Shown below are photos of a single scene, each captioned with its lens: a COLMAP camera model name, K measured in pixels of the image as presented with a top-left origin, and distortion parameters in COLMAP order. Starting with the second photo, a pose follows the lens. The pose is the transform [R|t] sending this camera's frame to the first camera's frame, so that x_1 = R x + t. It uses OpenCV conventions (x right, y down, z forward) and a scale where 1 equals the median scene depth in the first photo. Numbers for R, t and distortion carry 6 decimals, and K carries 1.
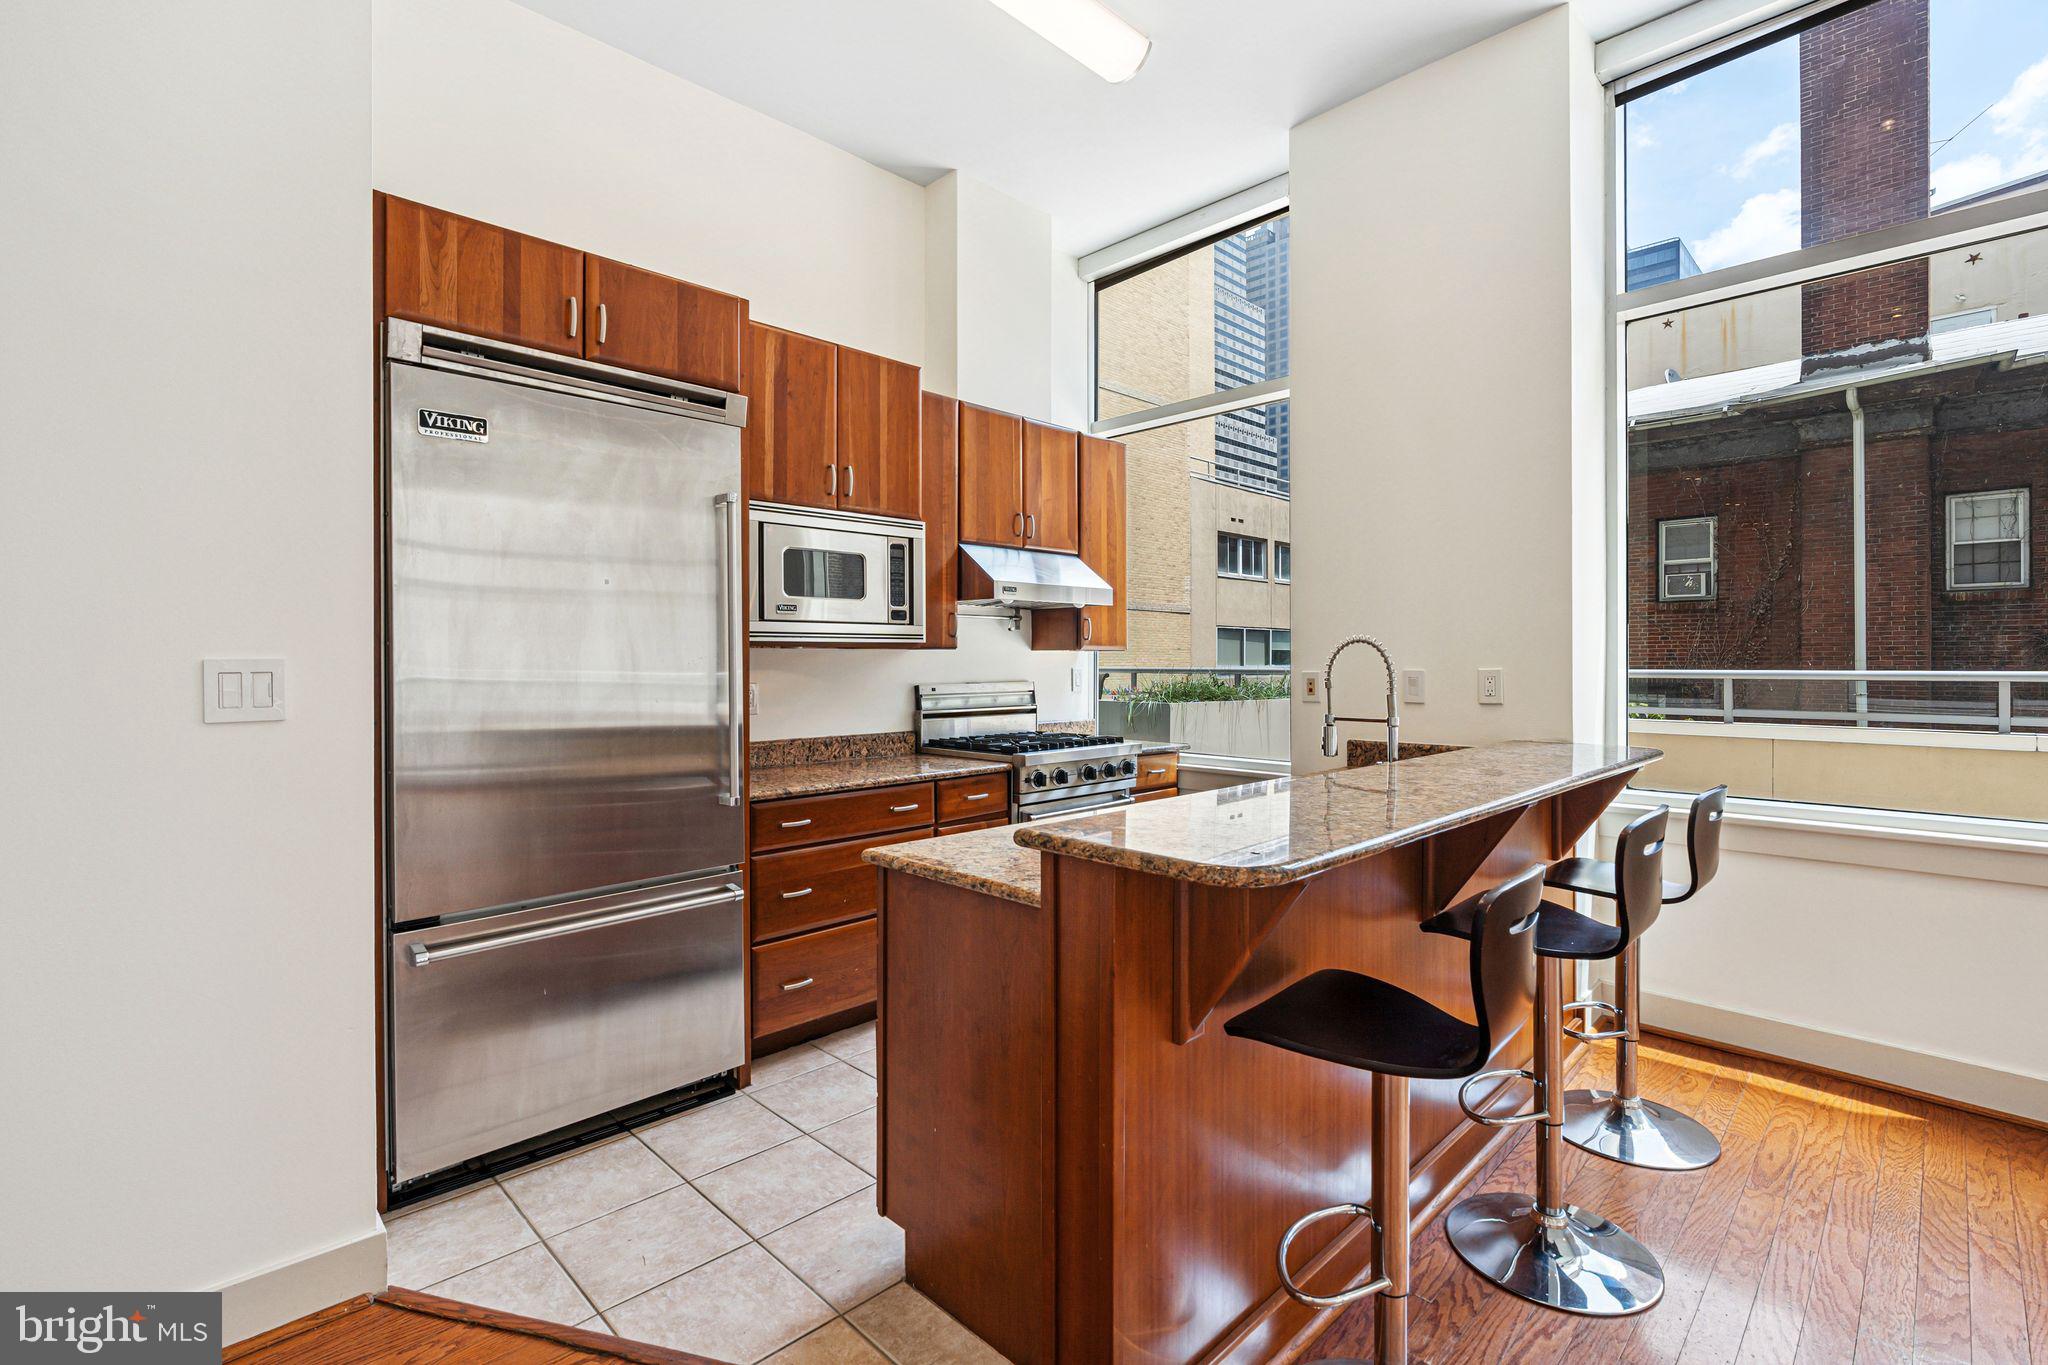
lens RADIAL K [[929.0, 0, 1008.0], [0, 929.0, 668.3], [0, 0, 1]] dist [0.001575, 0.000463]
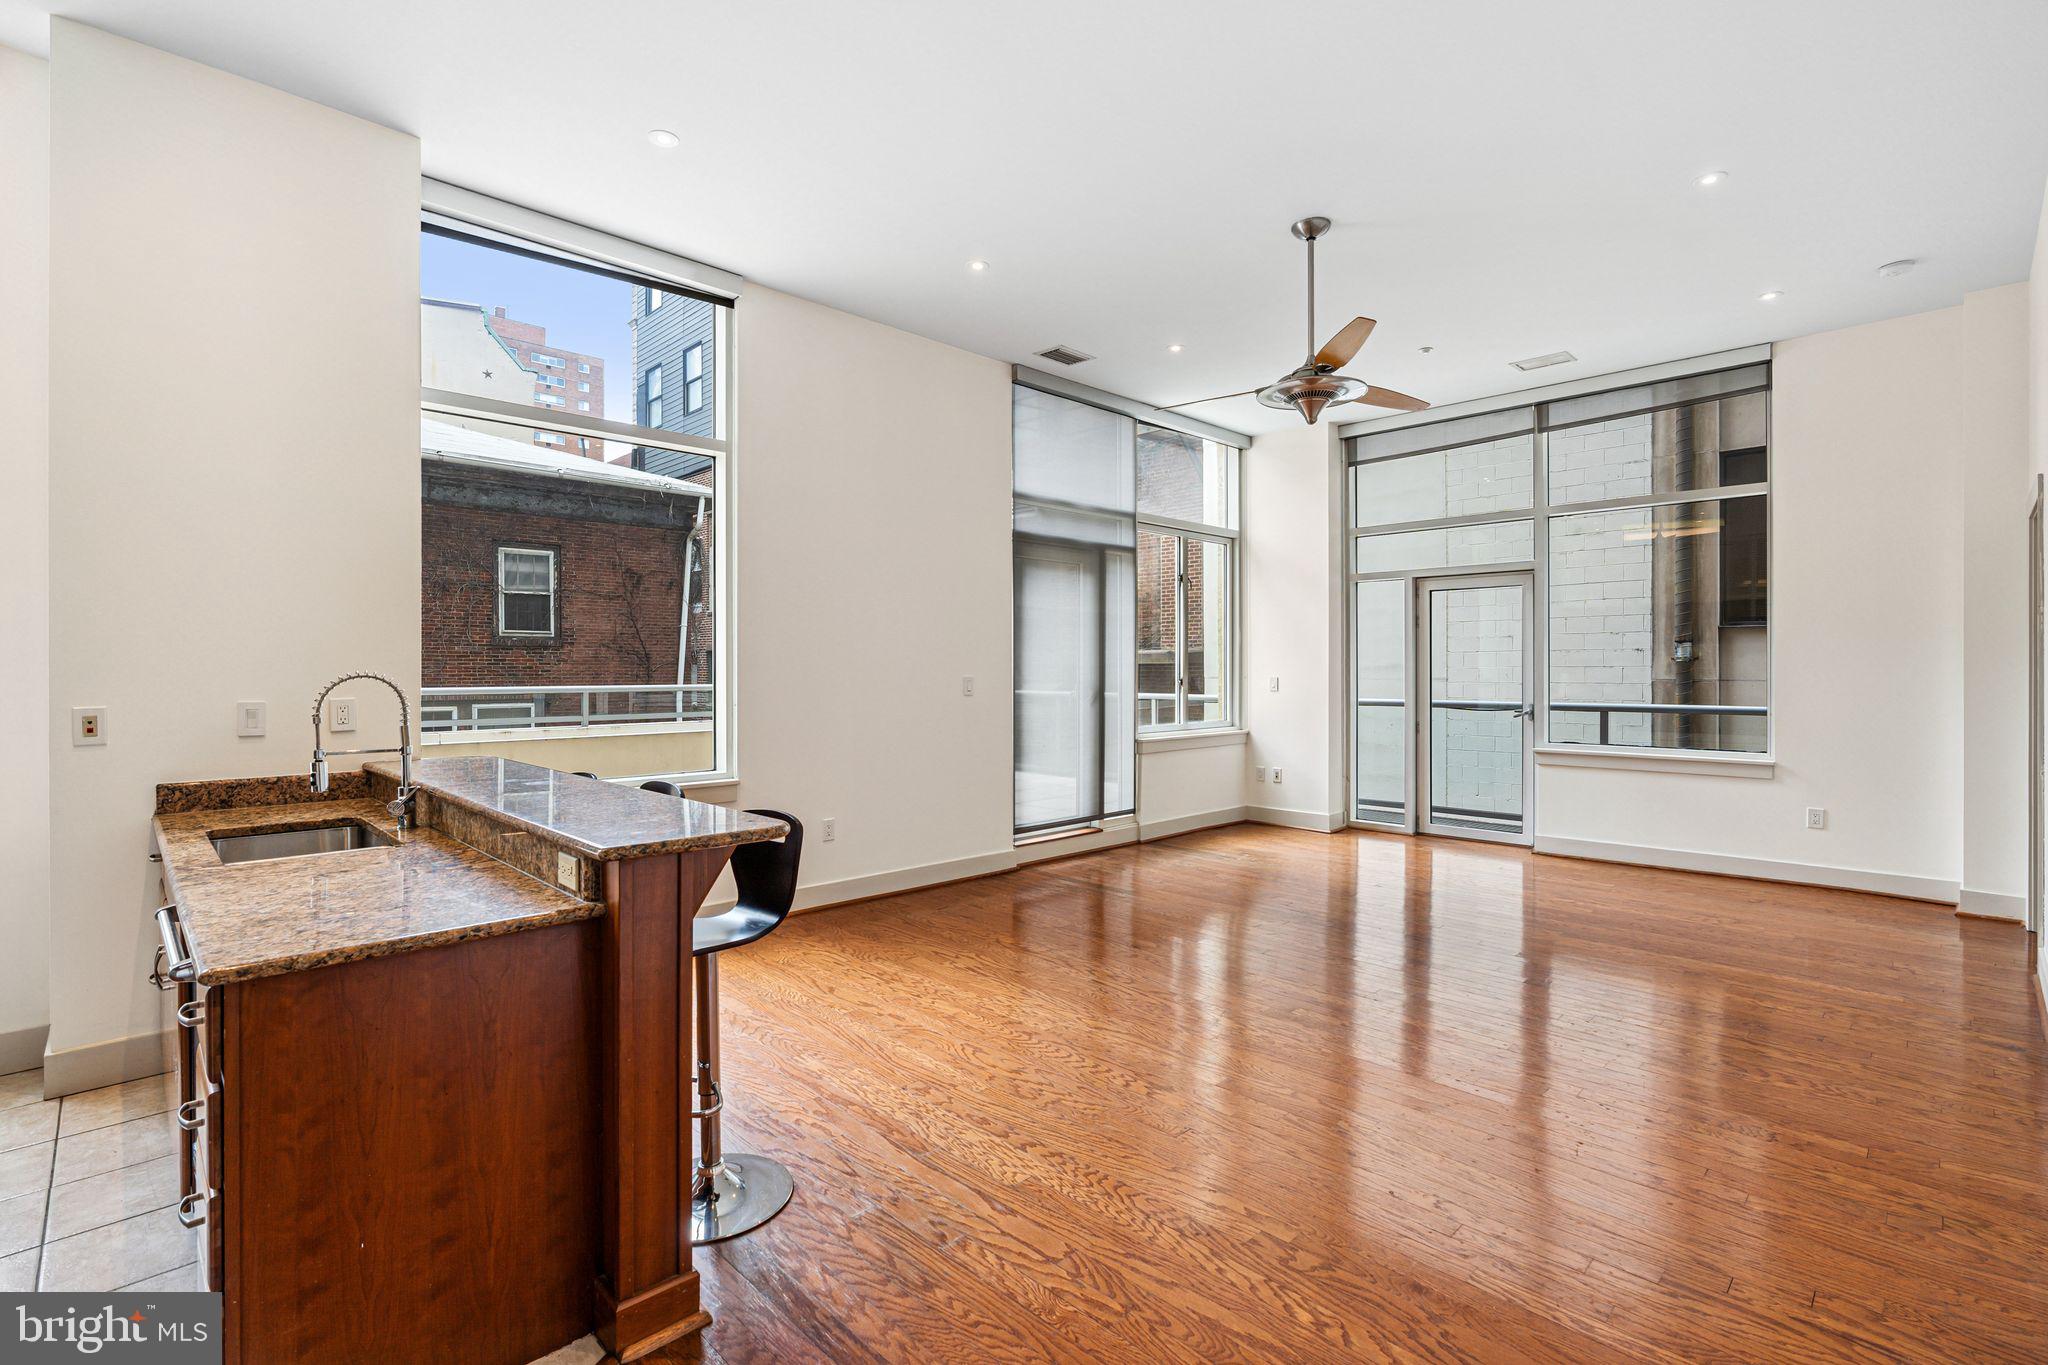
lens RADIAL K [[929.0, 0, 1019.1], [0, 929.0, 676.9], [0, 0, 1]] dist [0.001575, 0.000463]
pose [[0.010937, -0.002196, 0.999938, -0.498043], [0.009057, 0.999957, 0.002097, -0.006758], [-0.999899, 0.009034, 0.010956, 0.391007]]
